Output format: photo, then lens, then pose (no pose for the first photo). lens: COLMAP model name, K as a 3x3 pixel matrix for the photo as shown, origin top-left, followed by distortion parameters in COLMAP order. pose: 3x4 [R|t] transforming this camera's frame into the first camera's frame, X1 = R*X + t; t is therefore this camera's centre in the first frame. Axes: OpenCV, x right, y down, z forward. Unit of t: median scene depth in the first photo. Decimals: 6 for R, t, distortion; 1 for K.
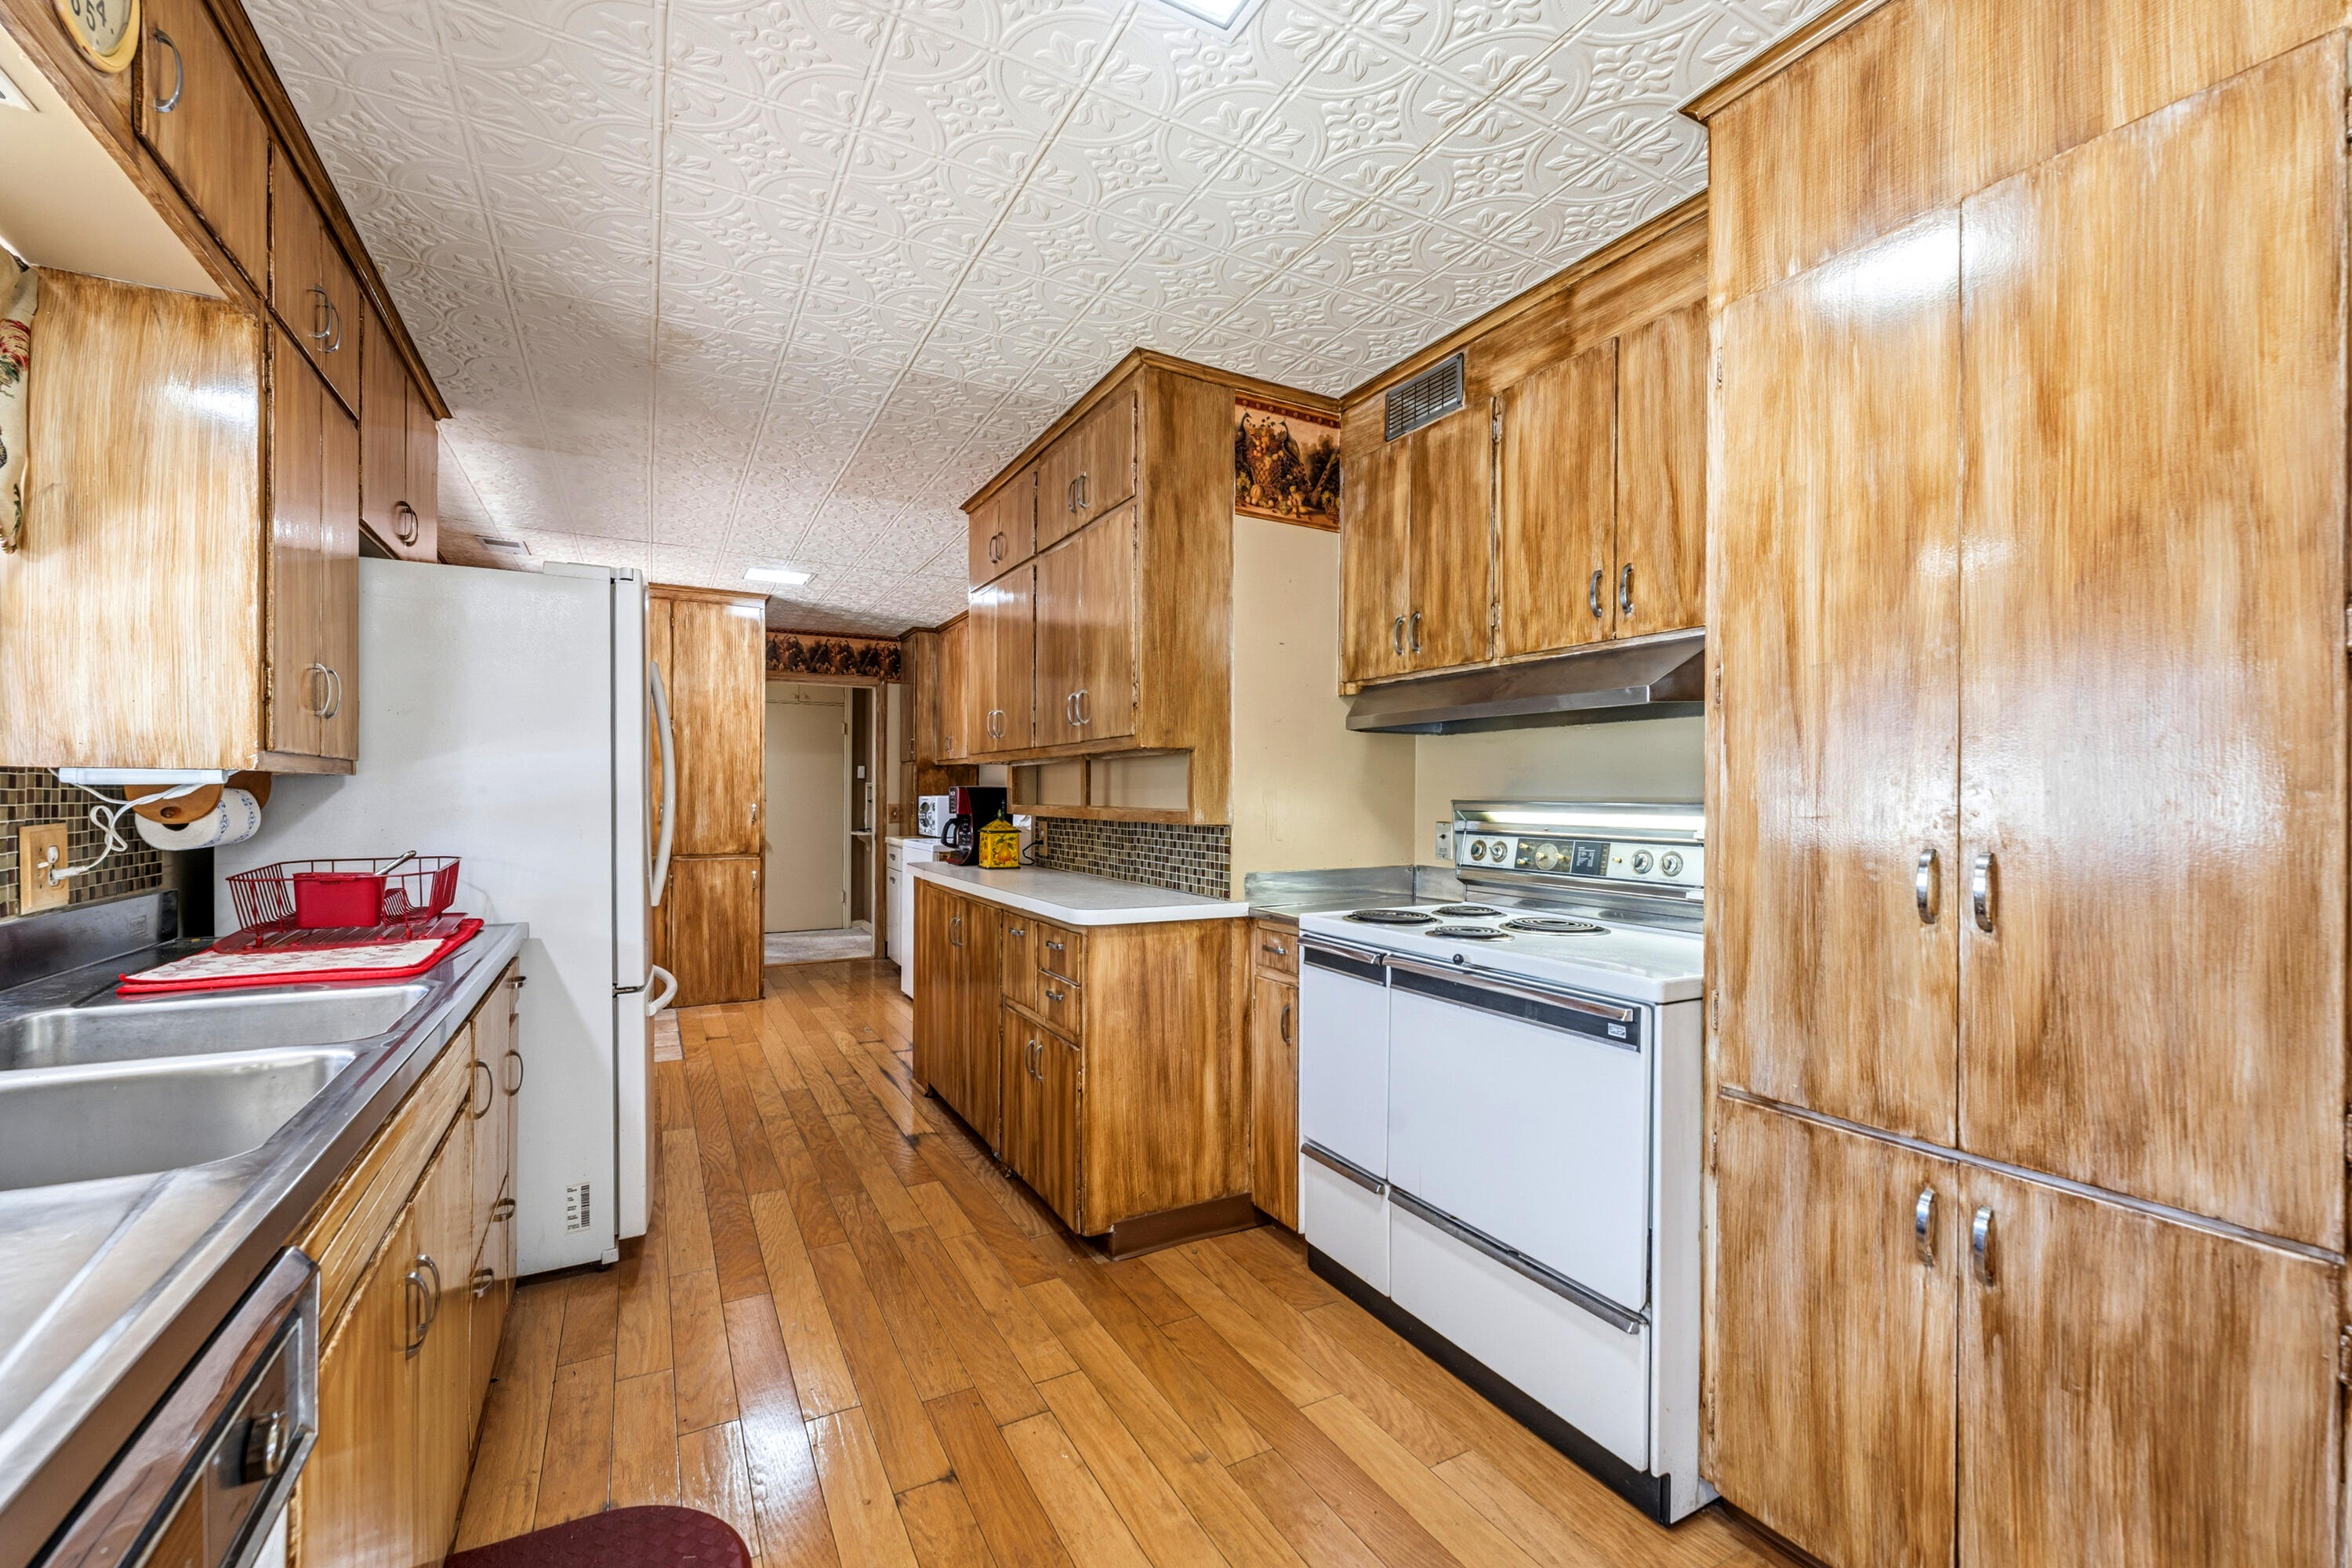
lens RADIAL K [[970.1, 0, 1177.1], [0, 970.1, 795.9], [0, 0, 1]] dist [0.001128, -0.000055]
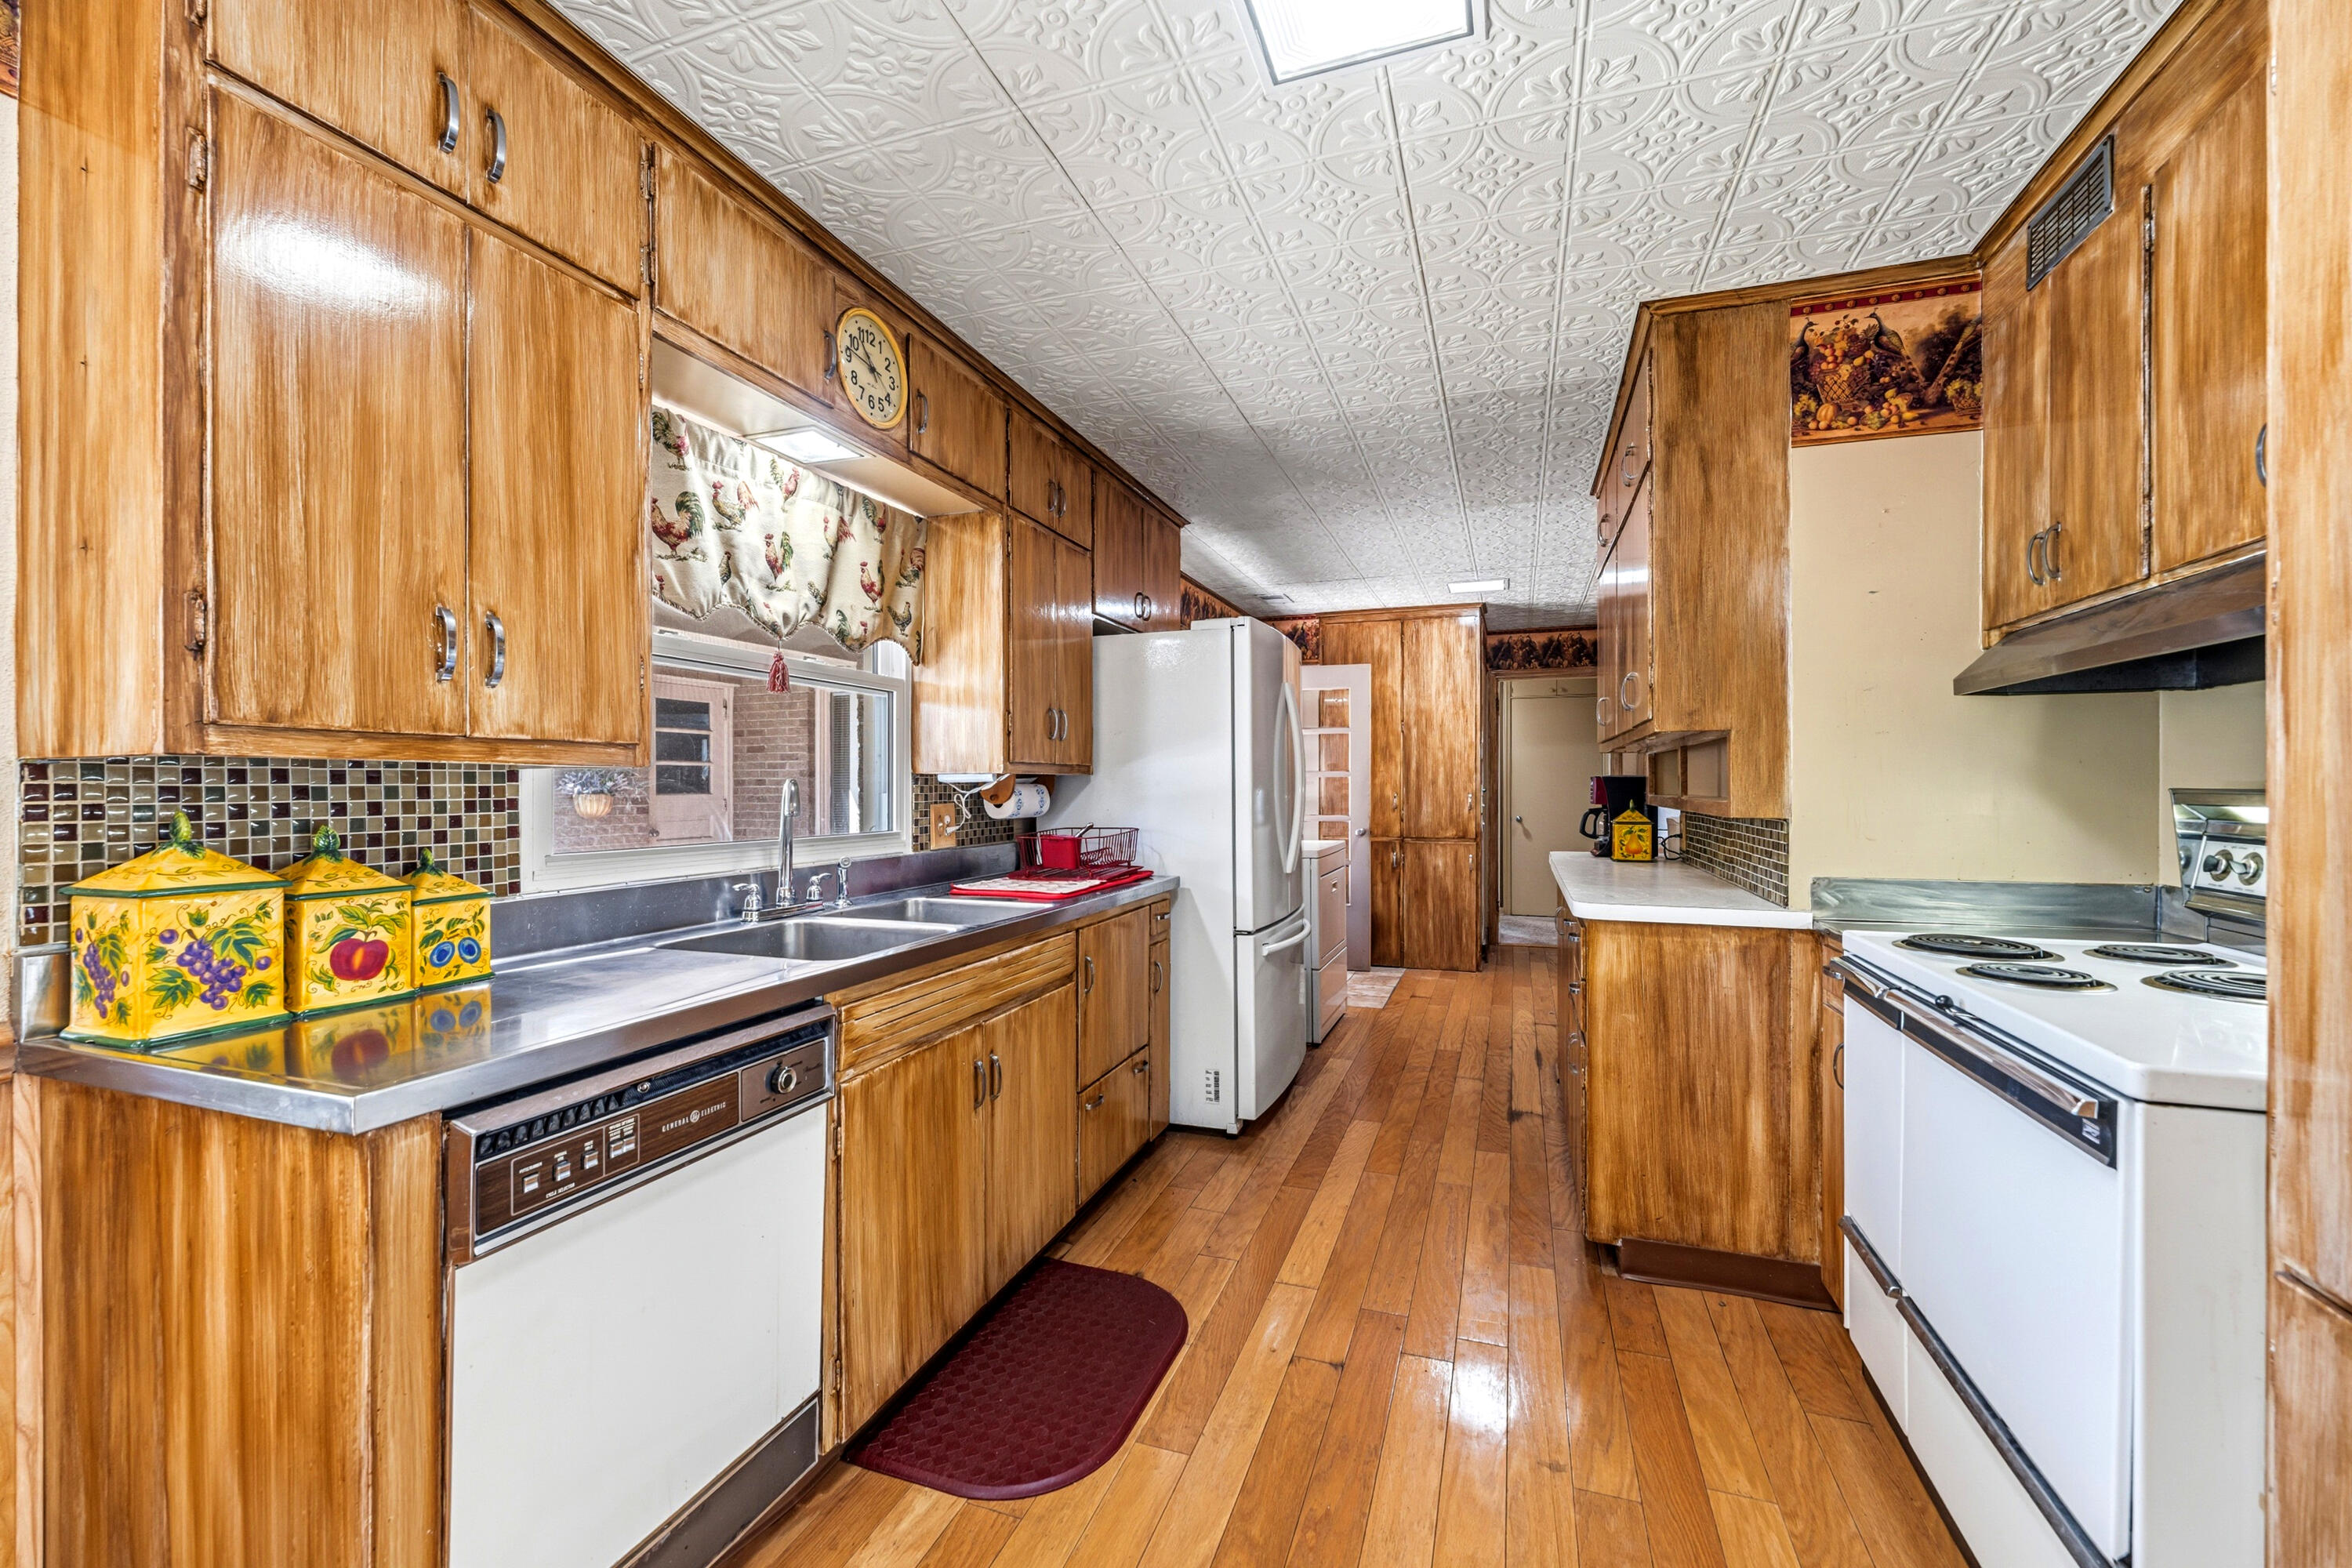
lens RADIAL K [[955.9, 0, 1176.0], [0, 955.9, 784.0], [0, 0, 1]] dist [-0.001704, 0.000161]
pose [[0.663341, -0.006845, -0.748286, 0.335419], [0.004916, 0.999976, -0.004789, 0.001250], [0.748301, -0.000502, 0.663359, 0.056871]]
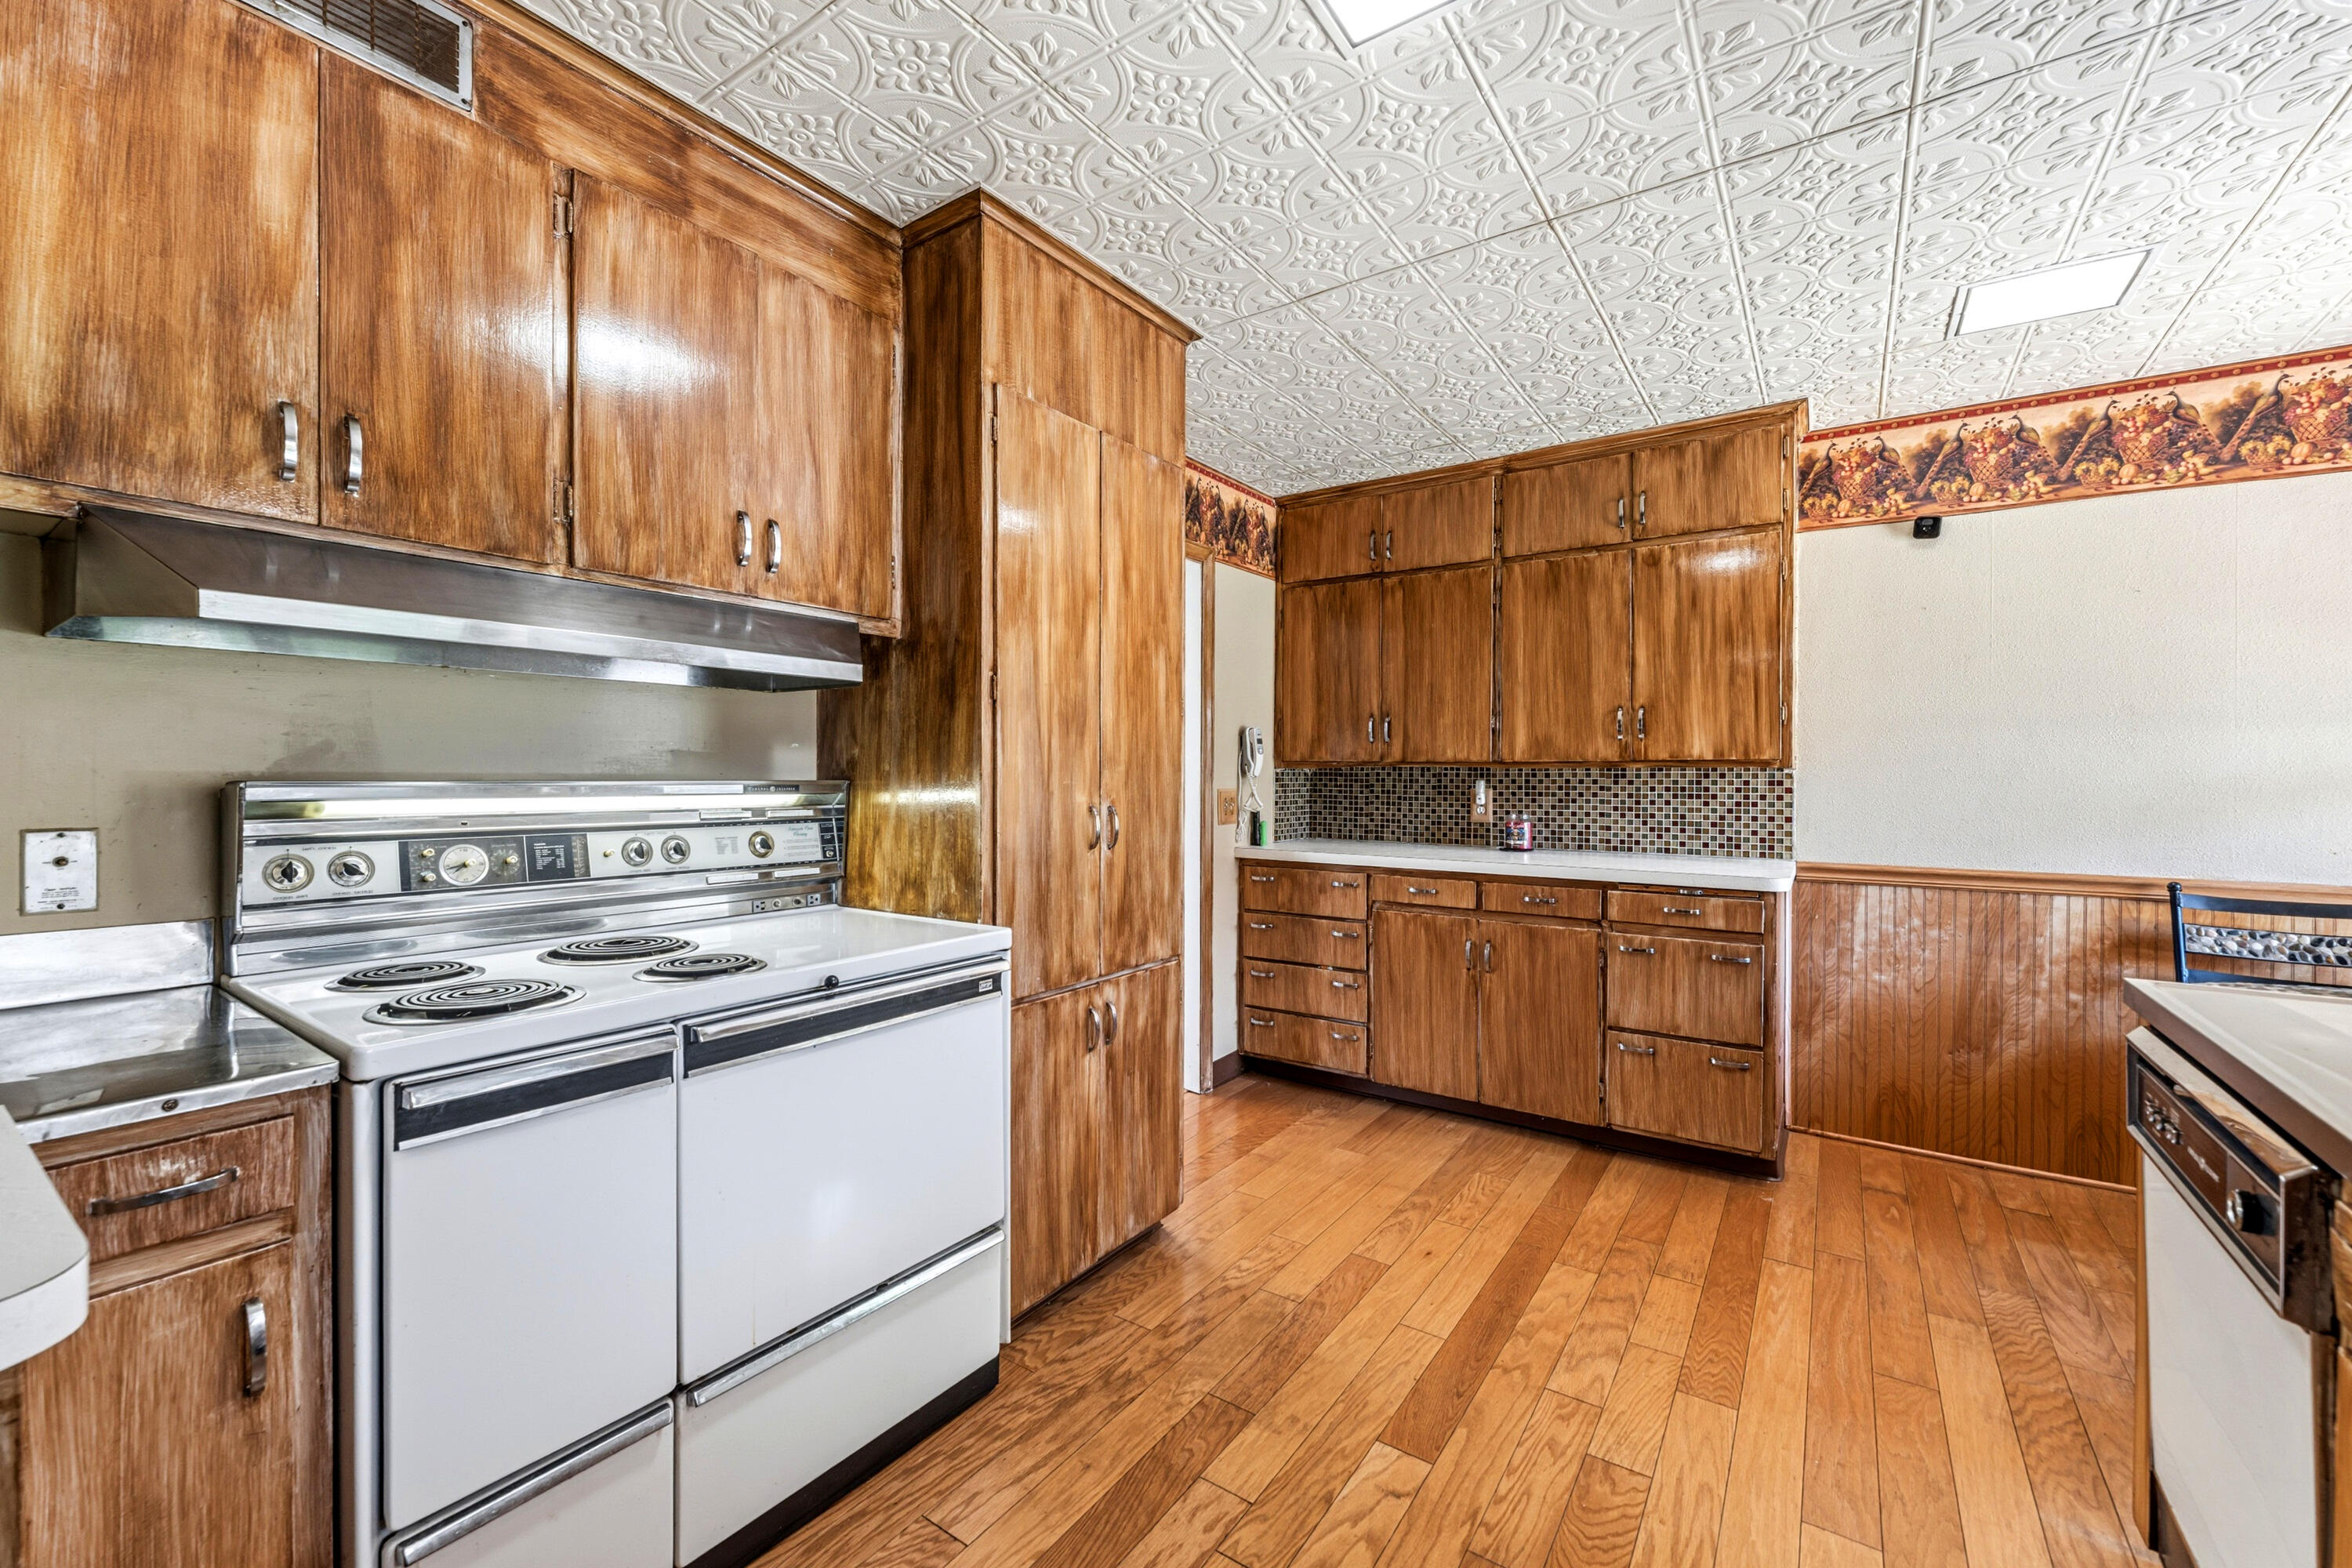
lens RADIAL K [[951.9, 0, 1176.3], [0, 951.9, 773.0], [0, 0, 1]] dist [-0.000962, -0.000074]
pose [[-0.444533, -0.007791, 0.895728, -0.393186], [-0.006086, 0.999965, 0.005677, -0.005861], [-0.895742, -0.002927, -0.444565, 0.819254]]
